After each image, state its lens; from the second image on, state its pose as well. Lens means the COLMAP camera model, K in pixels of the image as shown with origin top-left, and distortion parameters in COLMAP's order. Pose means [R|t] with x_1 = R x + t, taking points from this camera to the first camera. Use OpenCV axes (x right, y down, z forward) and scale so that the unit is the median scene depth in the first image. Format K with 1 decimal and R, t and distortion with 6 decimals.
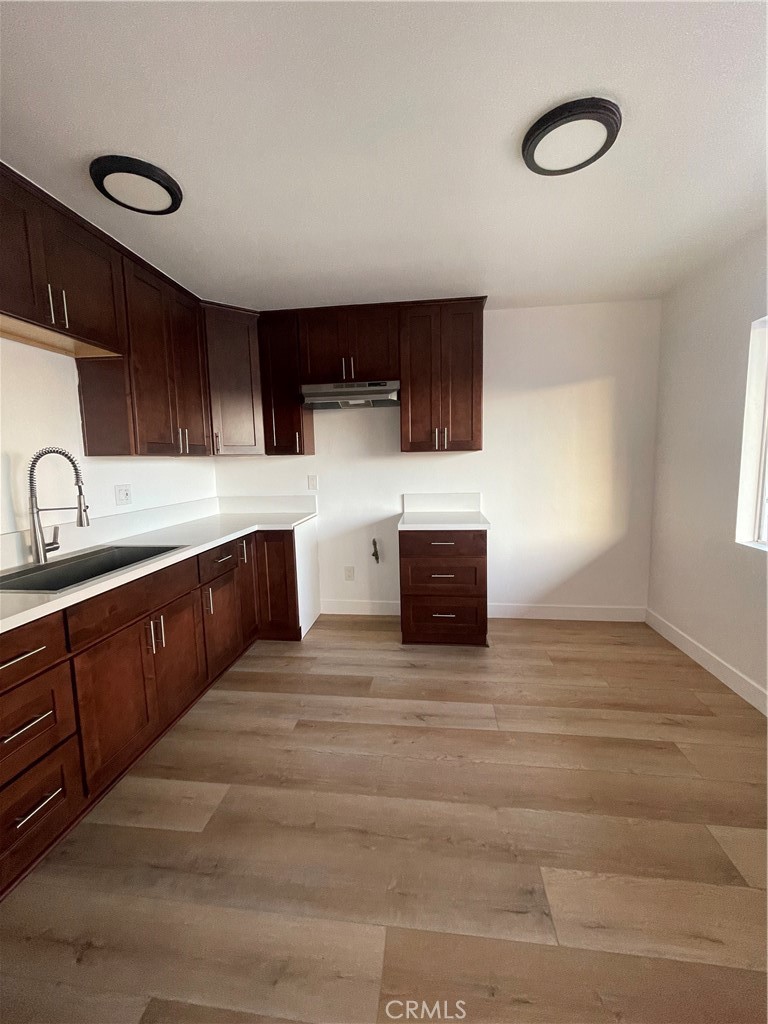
lens RADIAL K [[413.9, 0, 384.4], [0, 413.9, 505.9], [0, 0, 1]] dist [-0.001519, -0.000071]
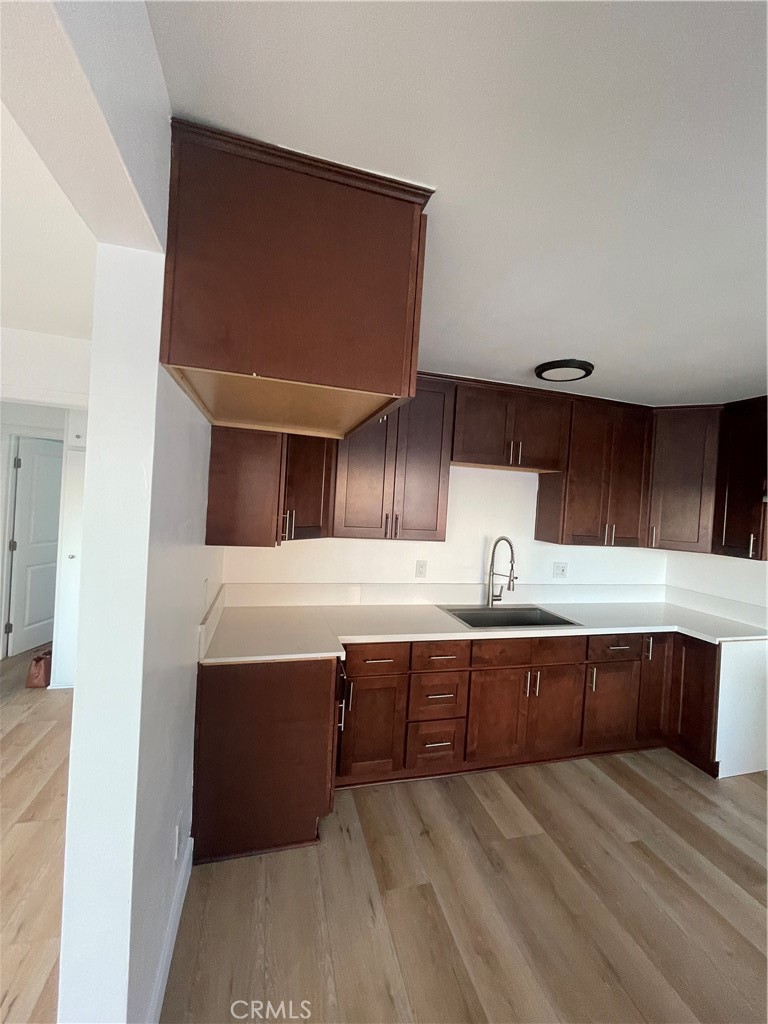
lens RADIAL K [[413.9, 0, 384.4], [0, 413.9, 505.9], [0, 0, 1]] dist [-0.001519, -0.000071]
pose [[0.383179, 0.058288, -0.921833, 0.408050], [-0.171163, 0.985203, -0.008852, -0.141780], [0.907677, 0.161175, 0.387486, -0.043429]]
